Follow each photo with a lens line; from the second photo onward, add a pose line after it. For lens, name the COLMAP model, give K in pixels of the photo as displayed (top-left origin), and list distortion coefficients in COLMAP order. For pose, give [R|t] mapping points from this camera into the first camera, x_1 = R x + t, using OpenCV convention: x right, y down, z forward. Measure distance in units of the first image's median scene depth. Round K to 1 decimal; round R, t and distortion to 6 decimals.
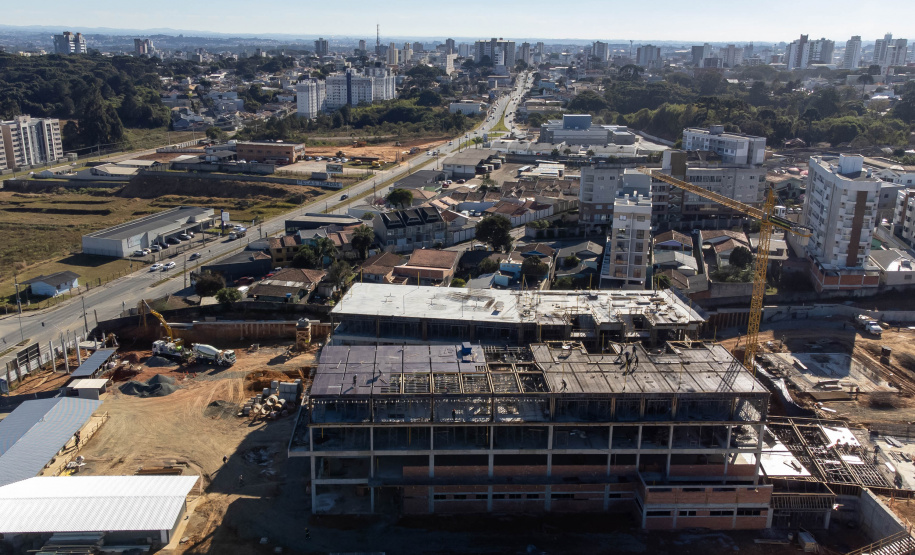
lens RADIAL K [[828.0, 0, 435.8], [0, 828.0, 275.6], [0, 0, 1]] dist [0.038992, -0.000820]
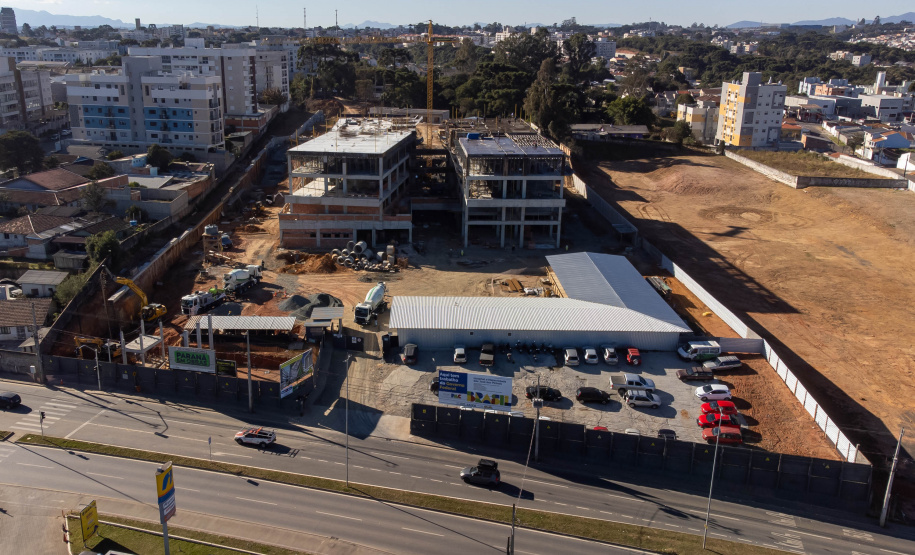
lens RADIAL K [[831.1, 0, 418.8], [0, 831.1, 277.5], [0, 0, 1]] dist [0.042261, -0.012686]
pose [[0.014171, -0.293114, 0.955972, -1.146370], [0.273713, 0.920687, 0.278238, -0.089709], [-0.961707, 0.257719, 0.093276, 0.857388]]
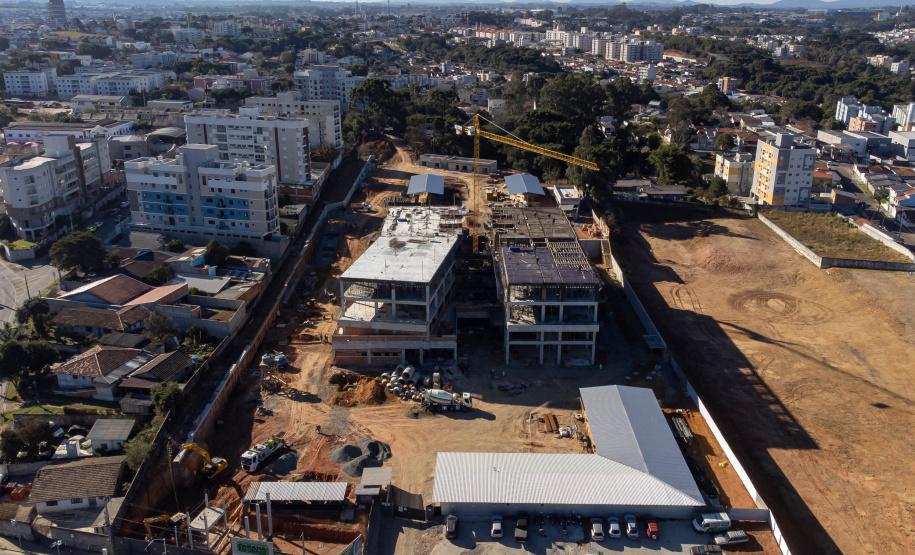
lens RADIAL K [[819.2, 0, 491.7], [0, 819.2, 279.4], [0, 0, 1]] dist [0.055806, -0.059194]
pose [[-0.008743, -0.328654, 0.944410, -1.141639], [0.265271, 0.909845, 0.319082, -0.283836], [-0.964134, 0.253314, 0.079227, 0.790622]]
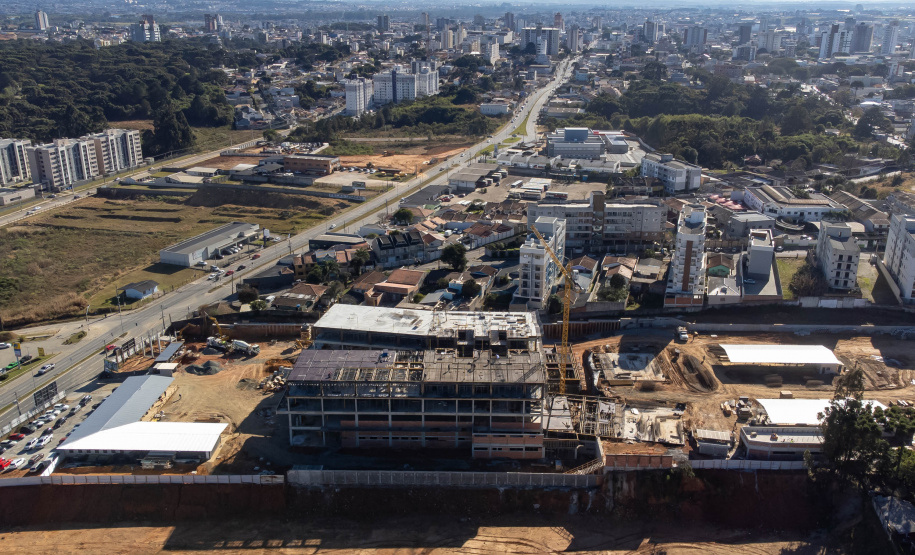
lens RADIAL K [[835.3, 0, 469.2], [0, 835.3, 279.9], [0, 0, 1]] dist [0.089912, -0.232448]
pose [[0.998873, 0.013643, -0.045462, 0.240205], [-0.011282, 0.998595, 0.051772, -0.128181], [0.046104, -0.051200, 0.997624, -0.587456]]
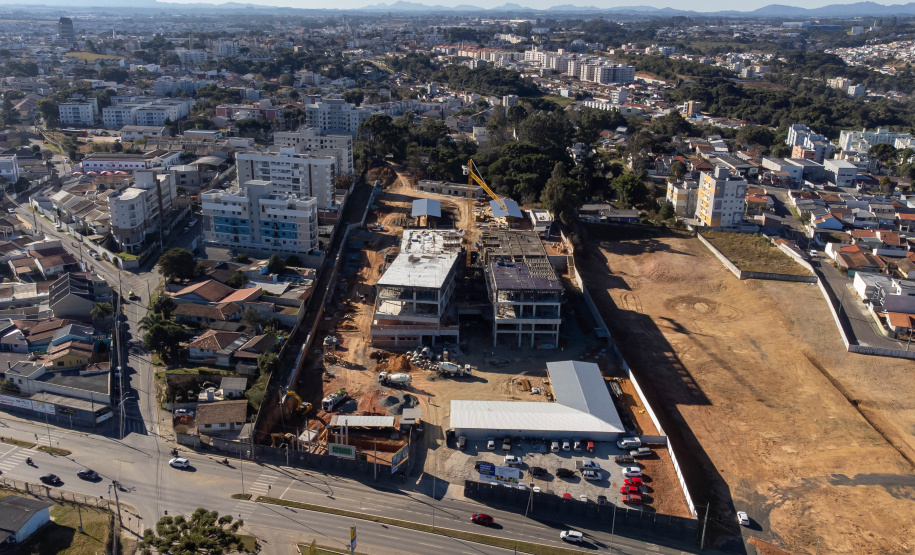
lens RADIAL K [[823.6, 0, 453.6], [0, 823.6, 278.3], [0, 0, 1]] dist [0.078845, -0.121544]
pose [[0.010569, -0.320567, 0.947167, -1.567133], [0.263101, 0.914735, 0.306655, -0.436817], [-0.964710, 0.245960, 0.094010, 0.784827]]
